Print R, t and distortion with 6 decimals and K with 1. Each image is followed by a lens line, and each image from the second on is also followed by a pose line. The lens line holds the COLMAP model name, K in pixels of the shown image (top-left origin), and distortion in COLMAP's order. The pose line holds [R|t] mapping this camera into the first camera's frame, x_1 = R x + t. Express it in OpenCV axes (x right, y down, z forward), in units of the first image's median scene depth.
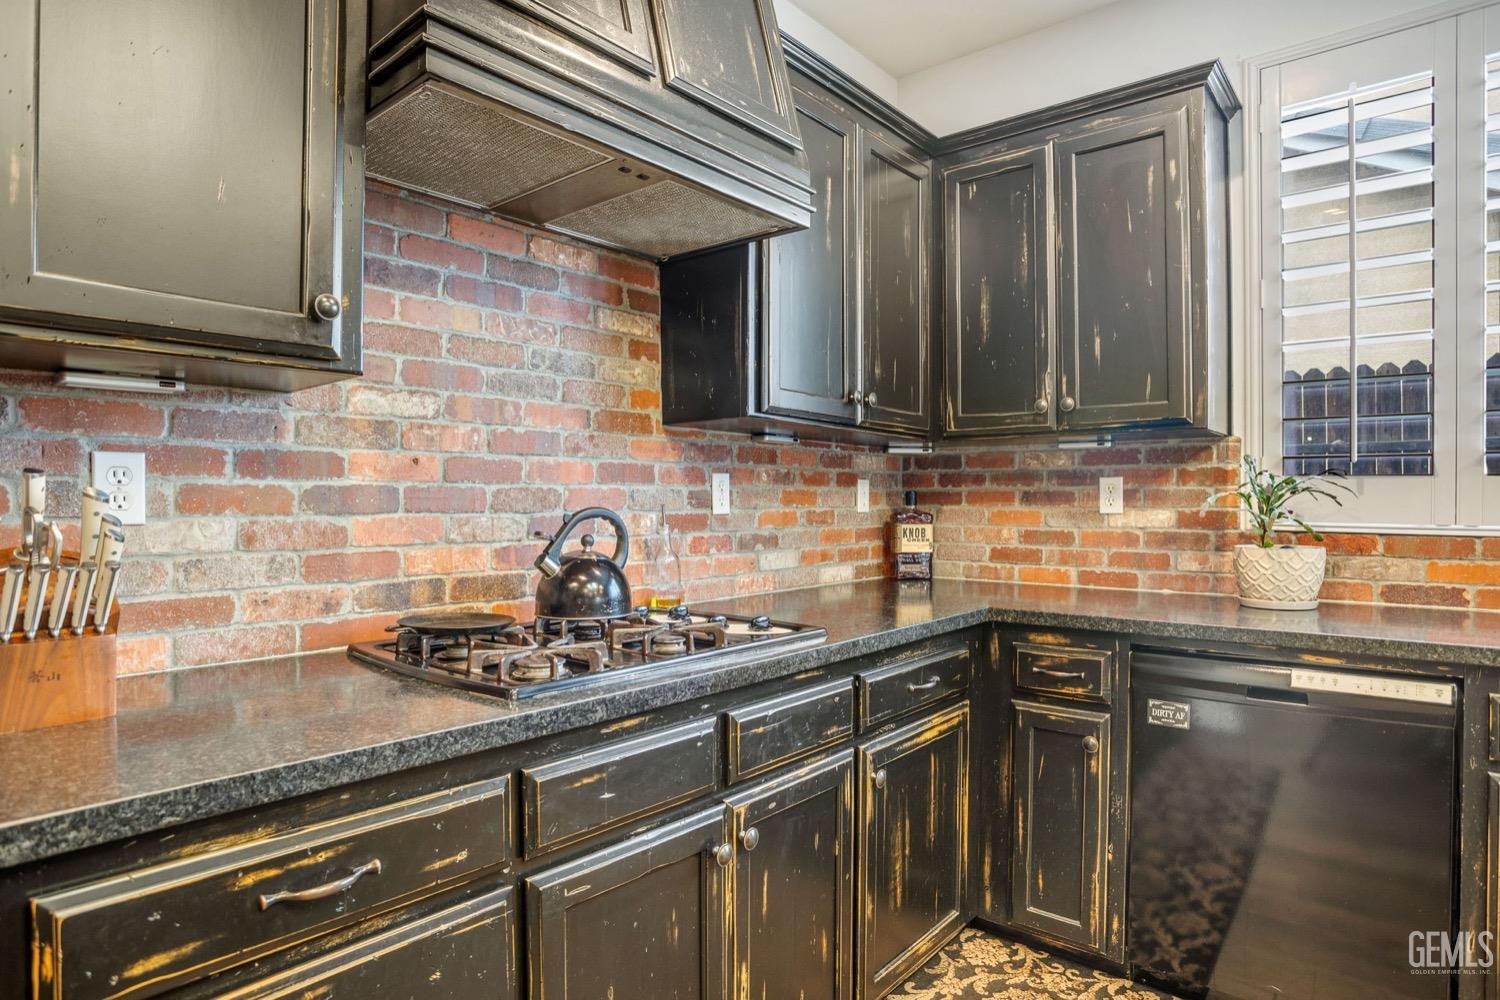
lens RADIAL K [[849.8, 0, 750.0], [0, 849.8, 500.0], [0, 0, 1]] dist [-0.072510, 0.035692]
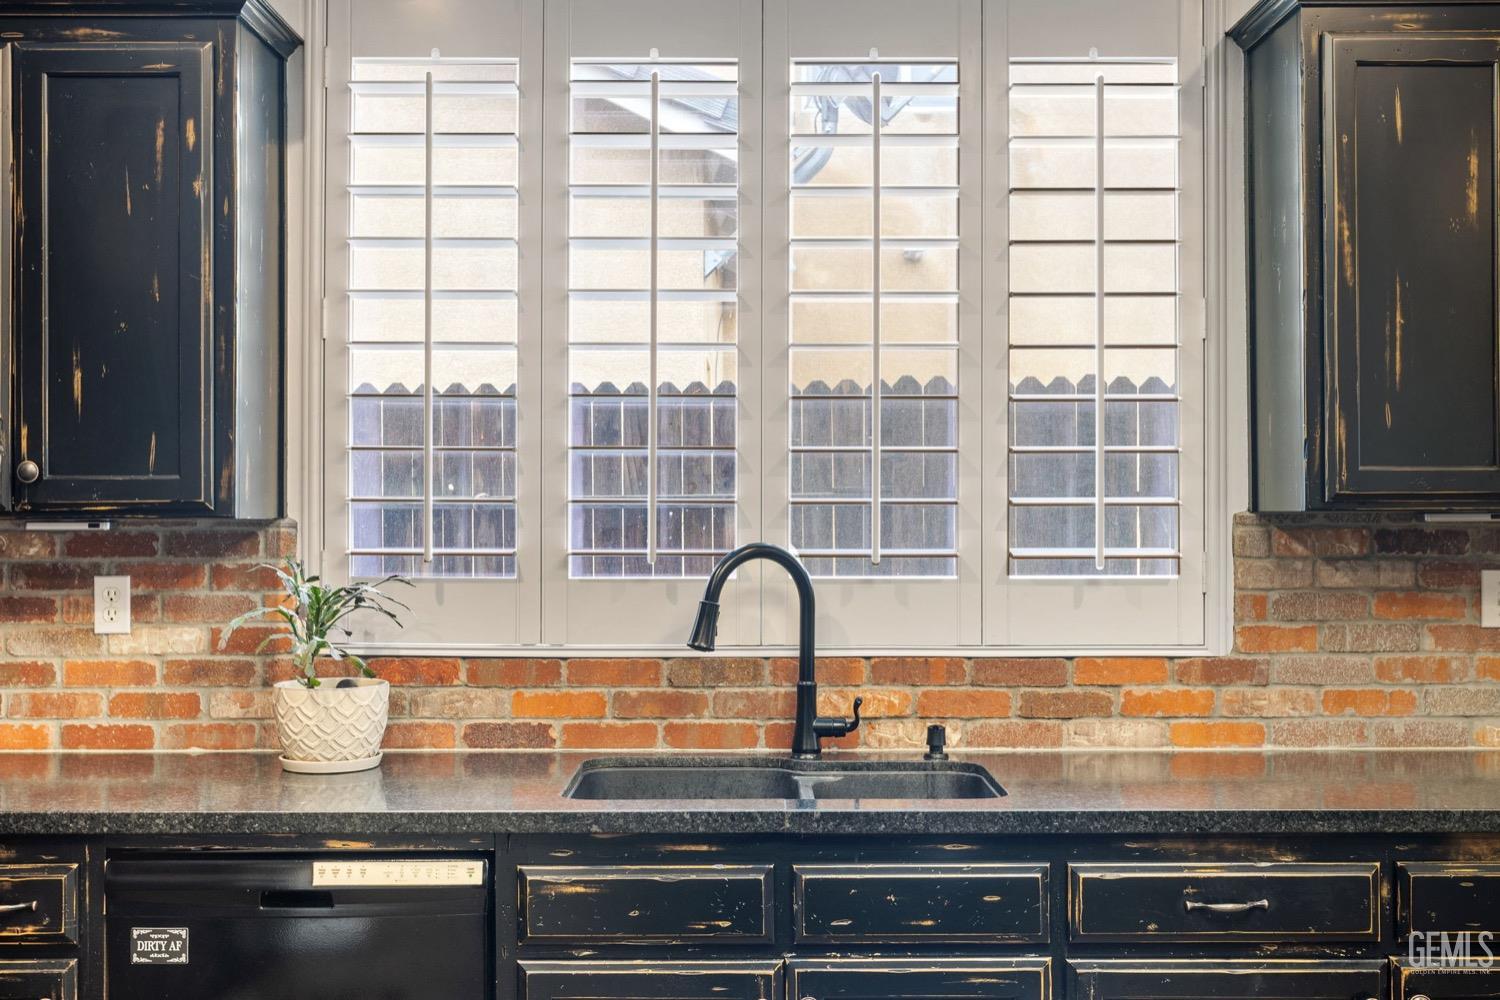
lens RADIAL K [[1651.3, 0, 750.0], [0, 1651.3, 500.0], [0, 0, 1]] dist [-0.016997, 0.044294]
pose [[0.764841, 0.004904, 0.644200, -0.005092], [0.001974, 0.999948, -0.009956, -0.080669], [-0.644216, 0.008886, 0.764792, -0.299580]]
